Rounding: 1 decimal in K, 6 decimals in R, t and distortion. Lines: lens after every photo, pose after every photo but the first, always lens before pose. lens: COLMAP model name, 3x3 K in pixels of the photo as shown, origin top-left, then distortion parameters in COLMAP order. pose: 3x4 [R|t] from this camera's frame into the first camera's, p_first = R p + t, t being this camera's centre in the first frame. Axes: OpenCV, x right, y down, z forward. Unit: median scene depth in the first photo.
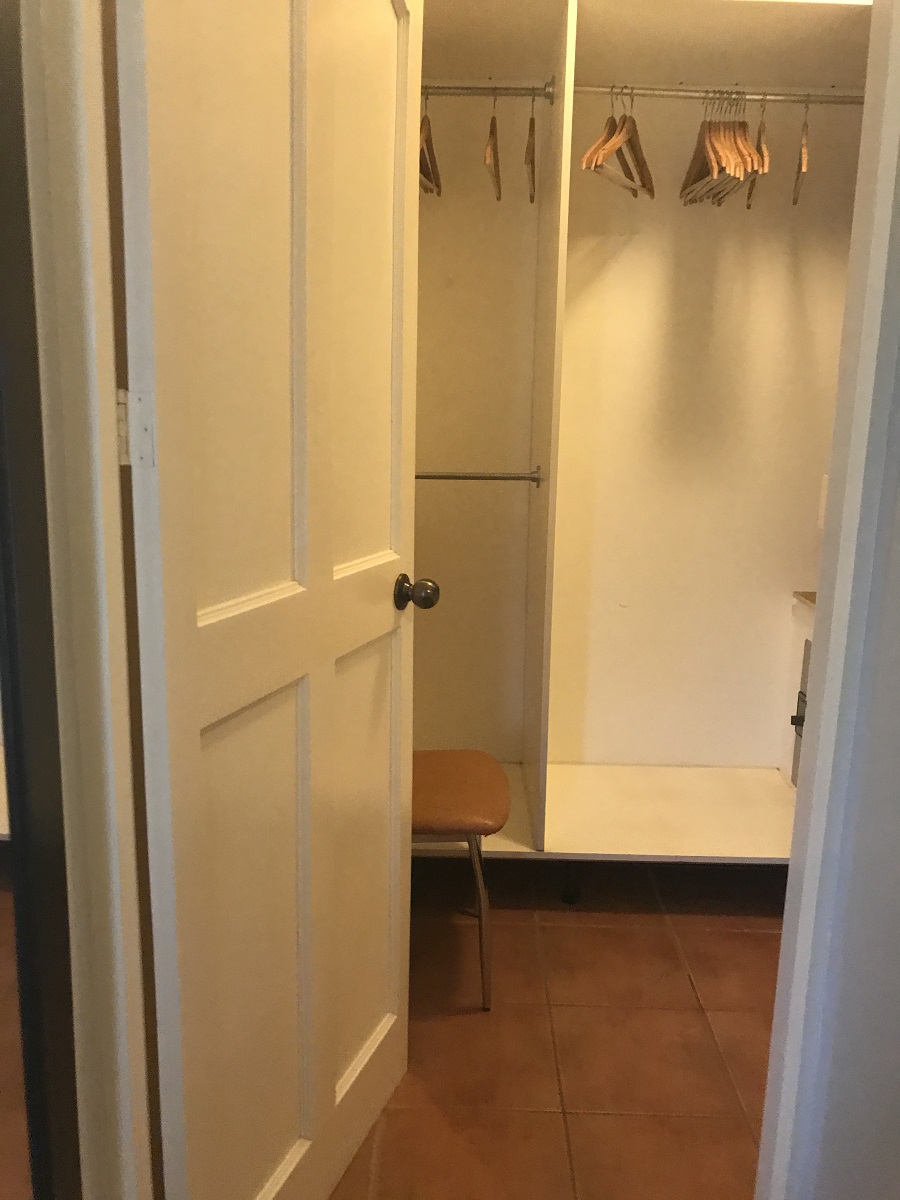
lens RADIAL K [[999.0, 0, 465.6], [0, 999.0, 583.9], [0, 0, 1]] dist [0.011404, 0.001973]
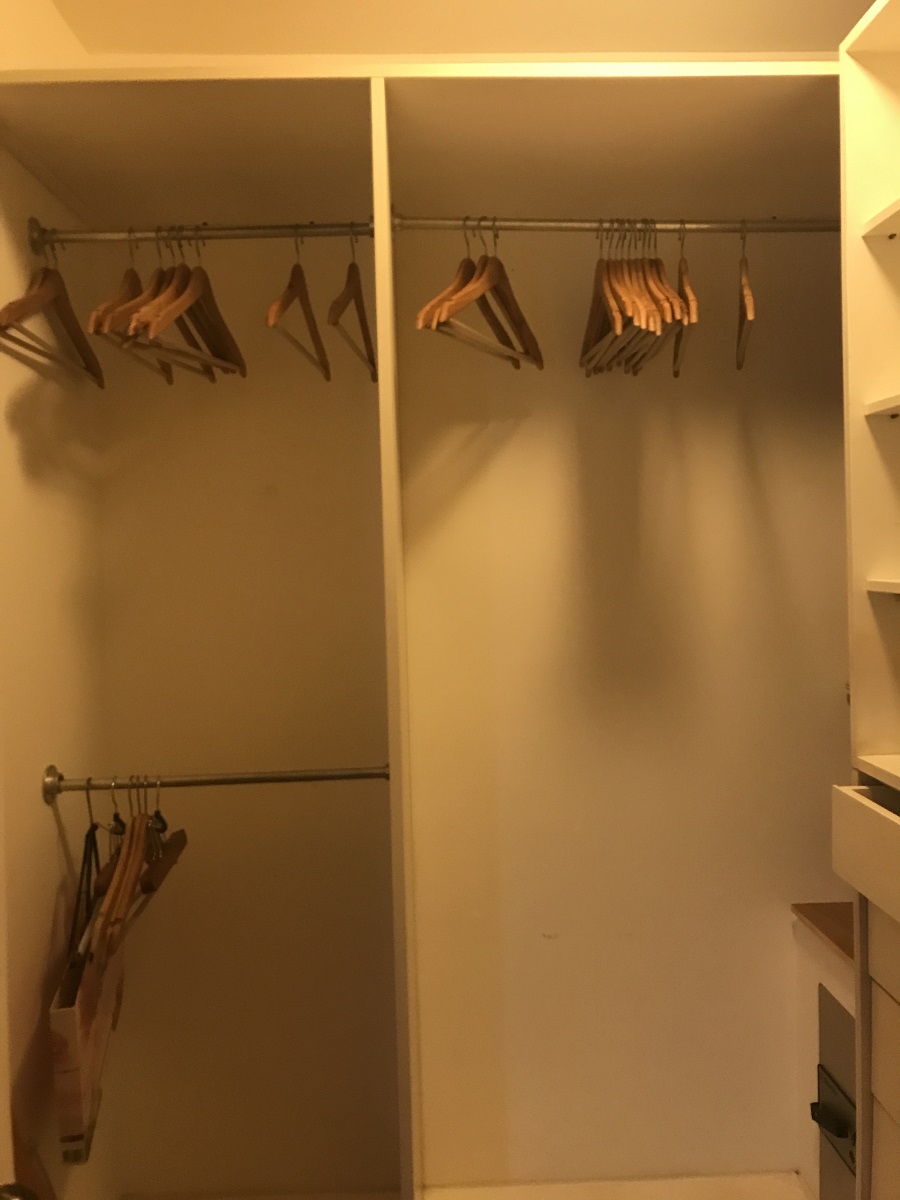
lens RADIAL K [[951.4, 0, 460.2], [0, 951.4, 569.8], [0, 0, 1]] dist [0.023058, -0.021186]
pose [[0.998658, -0.045331, 0.025050, 0.114526], [0.048953, 0.984097, -0.170756, -0.140292], [-0.016911, 0.171753, 0.984995, 0.384066]]
